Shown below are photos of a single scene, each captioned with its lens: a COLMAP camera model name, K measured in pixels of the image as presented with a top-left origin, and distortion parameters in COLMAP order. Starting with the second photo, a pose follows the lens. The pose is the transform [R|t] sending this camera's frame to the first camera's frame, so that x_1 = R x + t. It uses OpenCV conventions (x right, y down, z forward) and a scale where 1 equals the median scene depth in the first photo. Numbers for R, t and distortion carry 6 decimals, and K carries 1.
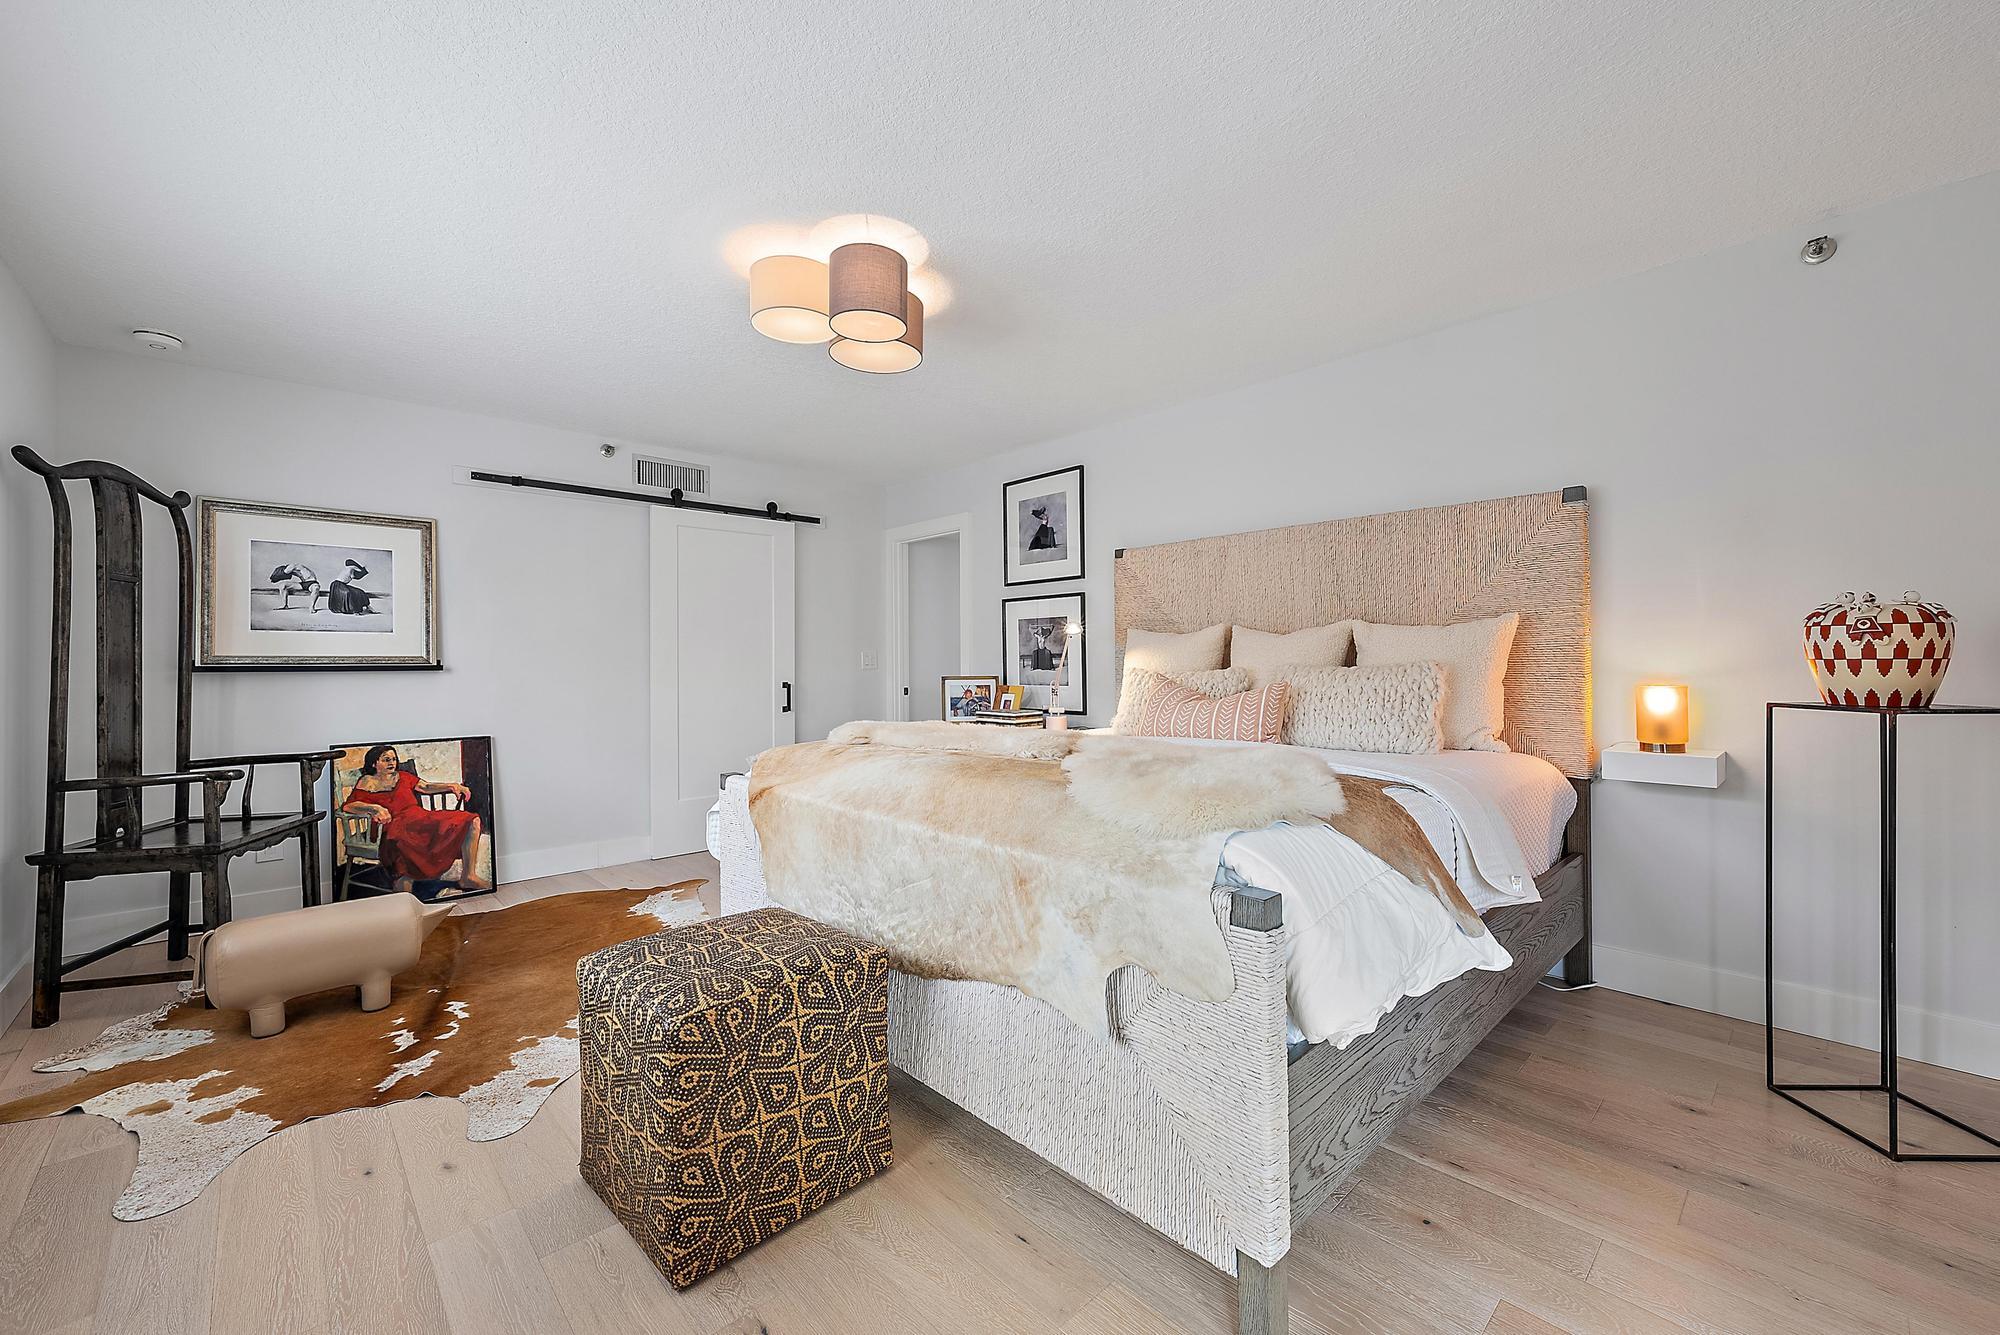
lens RADIAL K [[780.6, 0, 998.1], [0, 780.6, 657.3], [0, 0, 1]] dist [0.001063, 0.000058]
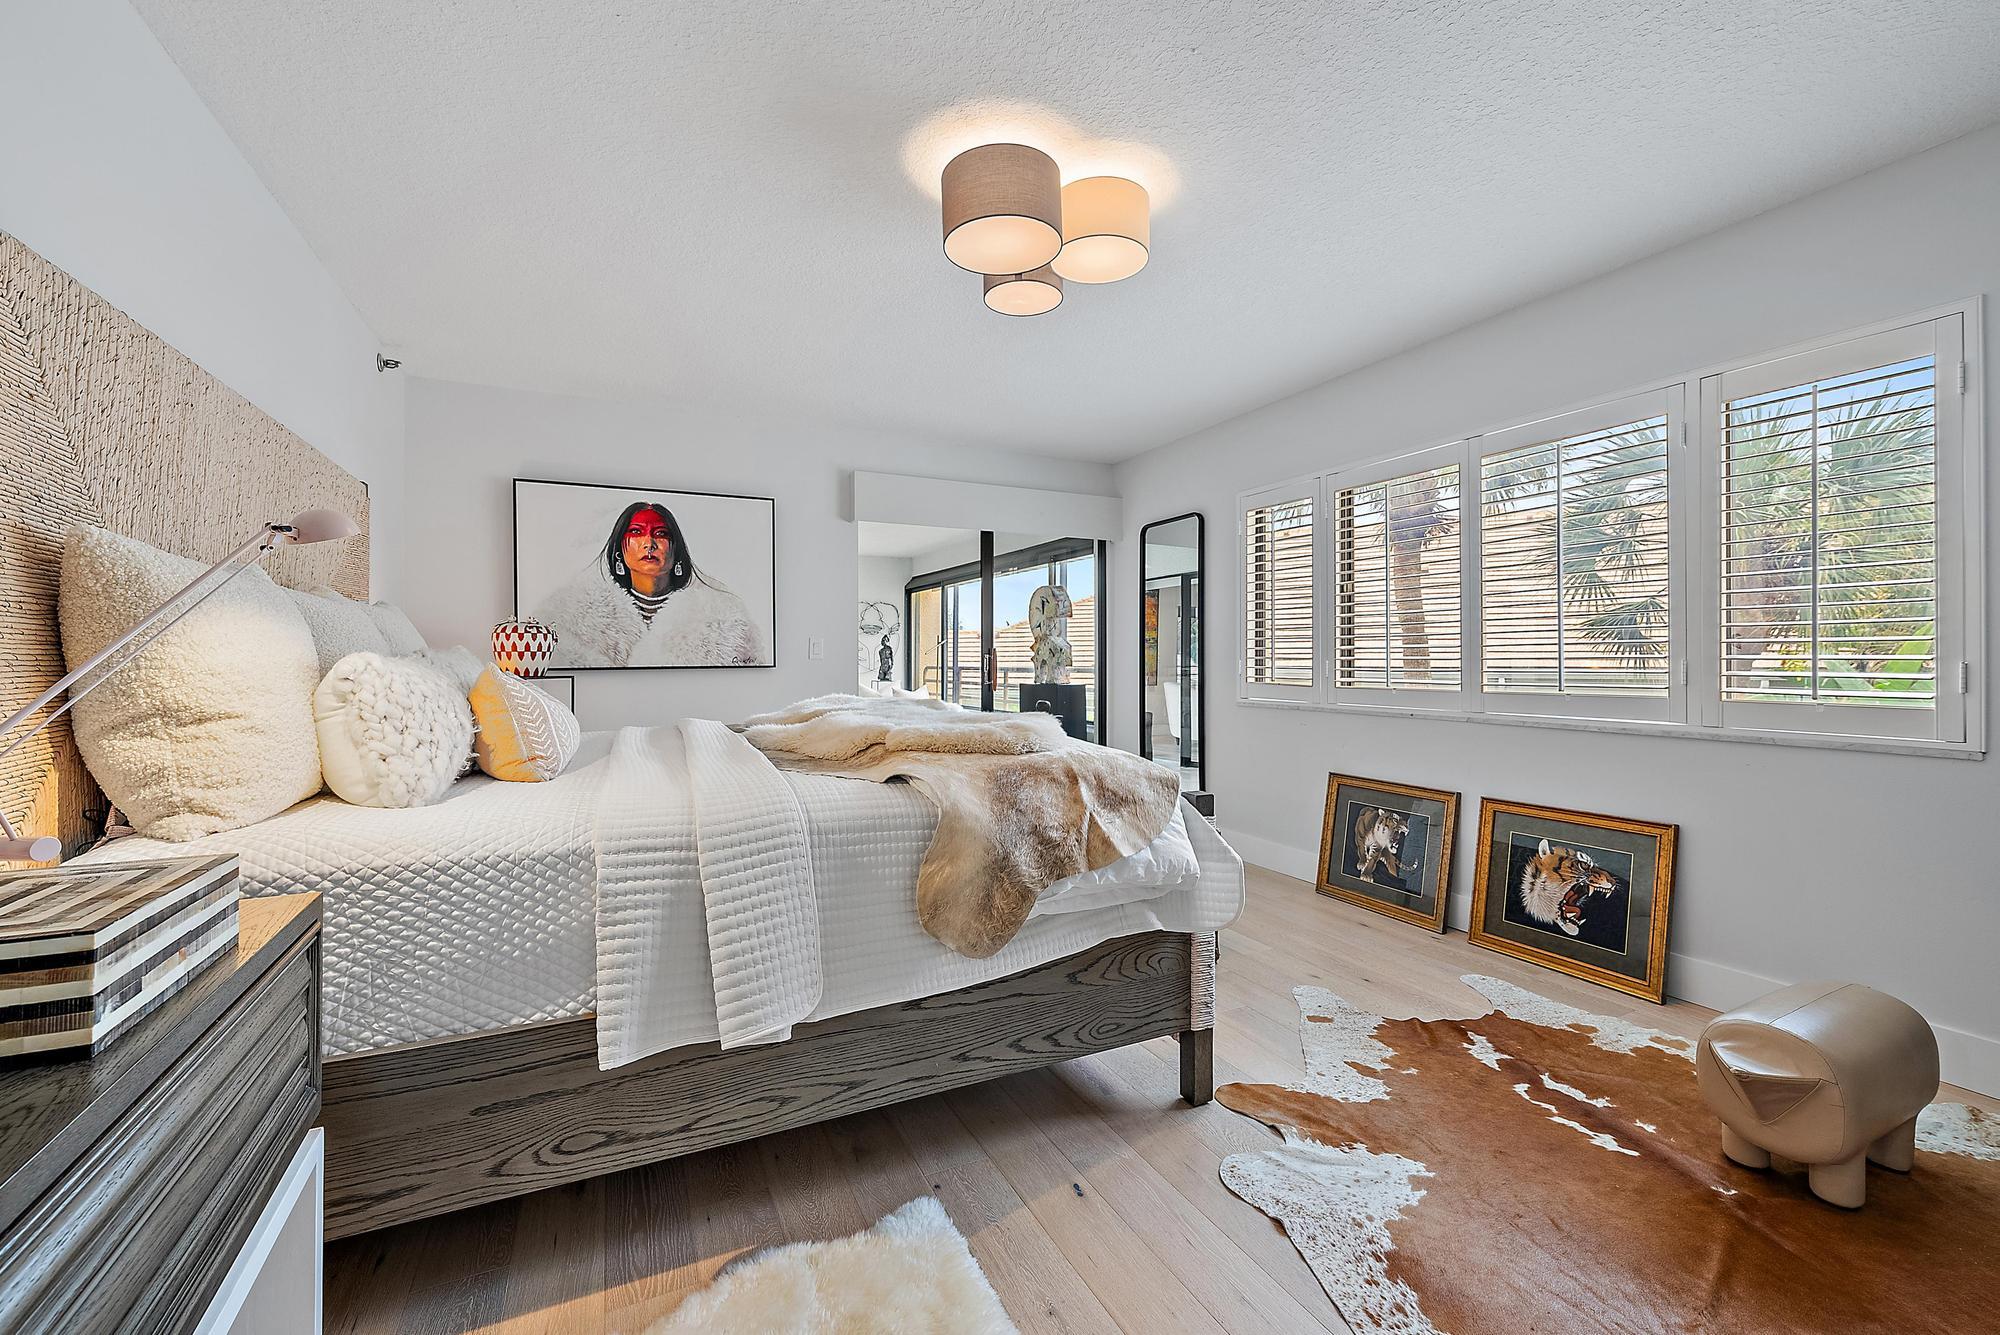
lens RADIAL K [[833.5, 0, 999.2], [0, 833.5, 658.1], [0, 0, 1]] dist [0.000610, 0.000011]
pose [[-0.959073, 0.007372, 0.283063, -0.524200], [0.008006, 0.999967, 0.001082, 0.023941], [-0.283046, 0.003304, -0.959101, 2.467800]]
